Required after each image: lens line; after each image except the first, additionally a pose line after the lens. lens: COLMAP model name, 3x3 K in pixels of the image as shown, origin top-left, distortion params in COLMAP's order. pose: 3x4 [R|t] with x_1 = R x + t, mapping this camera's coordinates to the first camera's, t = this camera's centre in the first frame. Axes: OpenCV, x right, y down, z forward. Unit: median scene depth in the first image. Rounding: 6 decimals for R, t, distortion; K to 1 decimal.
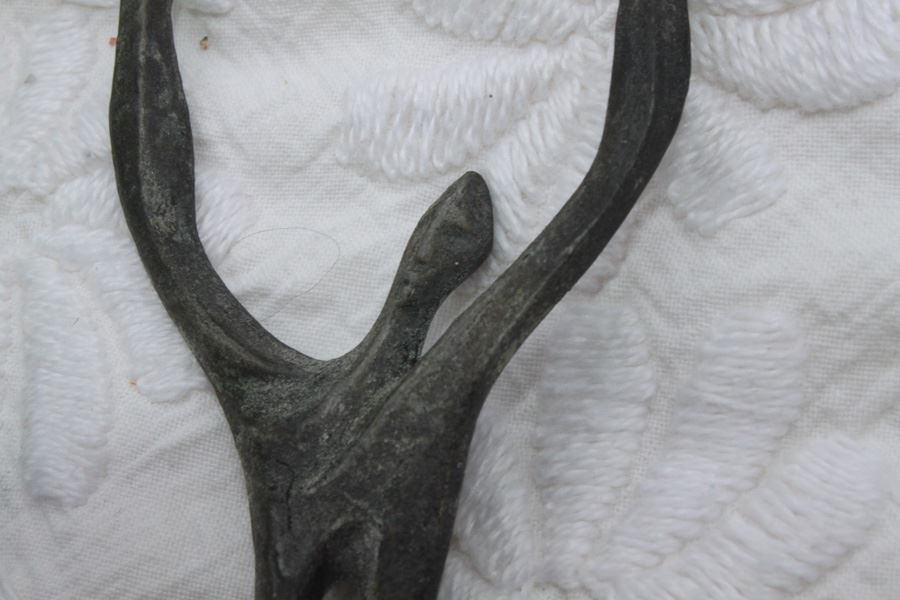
lens RADIAL K [[1787.2, 0, 450.0], [0, 1787.2, 304.4], [0, 0, 1]] dist [0.032974, 0.000000]
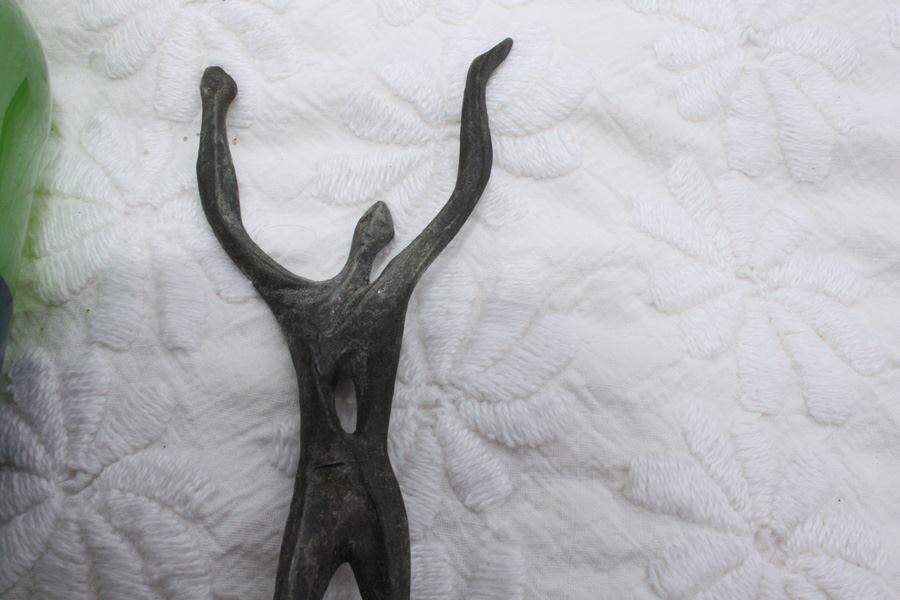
lens RADIAL K [[904.7, 0, 449.0], [0, 904.7, 291.6], [0, 0, 1]] dist [-0.122032, 0.000000]
pose [[0.940165, 0.031688, 0.339242, -0.289229], [0.003057, 0.994841, -0.101396, 0.151785], [-0.340705, 0.096366, 0.935218, -0.033121]]
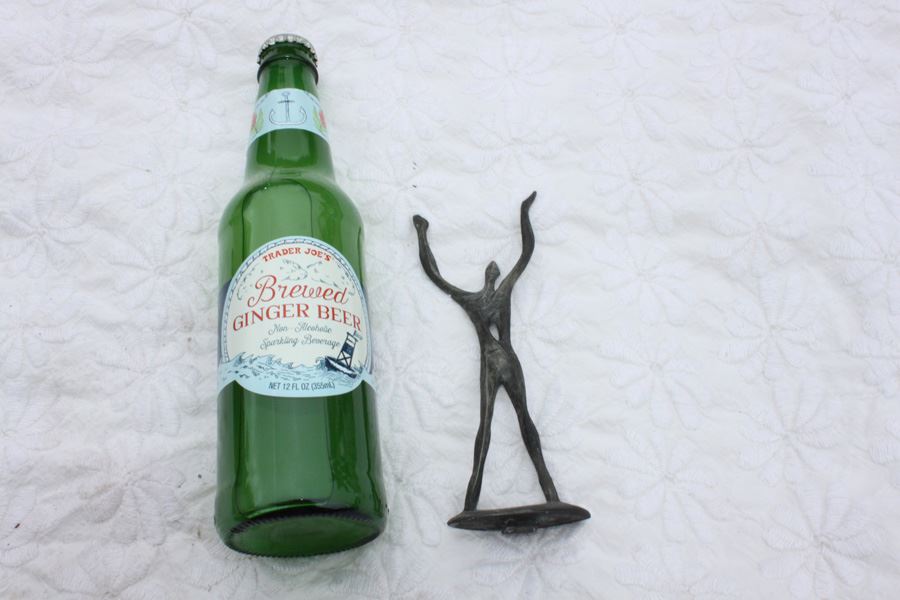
lens RADIAL K [[904.7, 0, 451.7], [0, 904.7, 301.0], [0, 0, 1]] dist [-0.122032, 0.000000]
pose [[0.949967, -0.044173, 0.309210, -1.021566], [0.109419, 0.974283, -0.196980, 0.607822], [-0.292557, 0.220958, 0.930370, -1.596024]]
